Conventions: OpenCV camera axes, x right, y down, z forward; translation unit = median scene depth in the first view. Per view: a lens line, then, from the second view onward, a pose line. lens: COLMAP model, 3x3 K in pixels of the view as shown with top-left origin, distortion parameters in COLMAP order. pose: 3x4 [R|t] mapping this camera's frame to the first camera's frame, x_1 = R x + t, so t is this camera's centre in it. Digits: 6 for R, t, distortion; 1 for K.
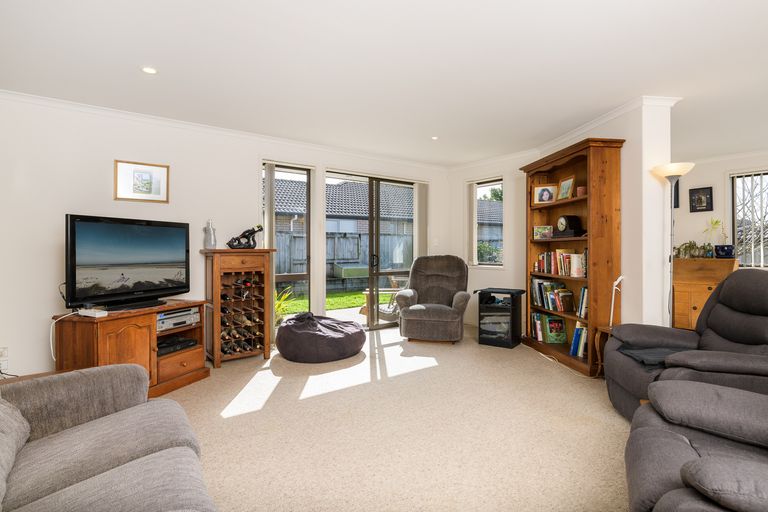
lens RADIAL K [[412.4, 0, 384.0], [0, 412.4, 256.0], [0, 0, 1]] dist [-0.004531, -0.000665]
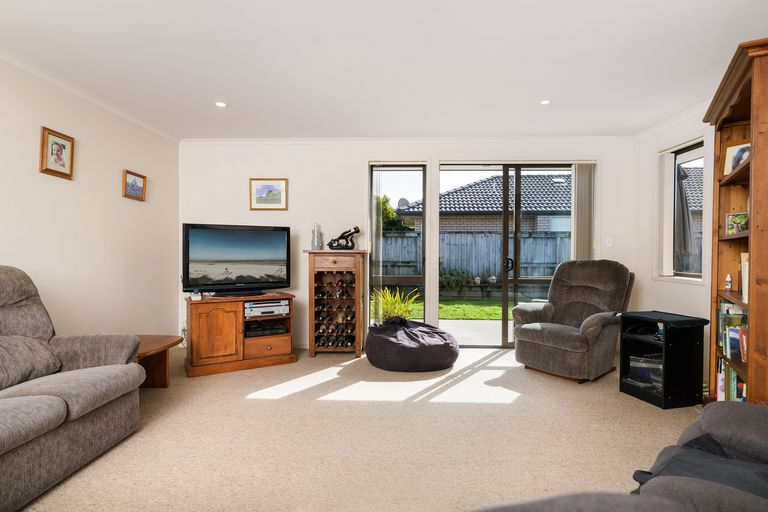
lens RADIAL K [[429.2, 0, 384.0], [0, 429.2, 256.0], [0, 0, 1]] dist [0.004714, 0.000634]
pose [[0.754216, 0.013437, -0.656489, 0.506659], [-0.017126, 0.999853, 0.000790, -0.003908], [0.656403, 0.010647, 0.754336, 0.266959]]
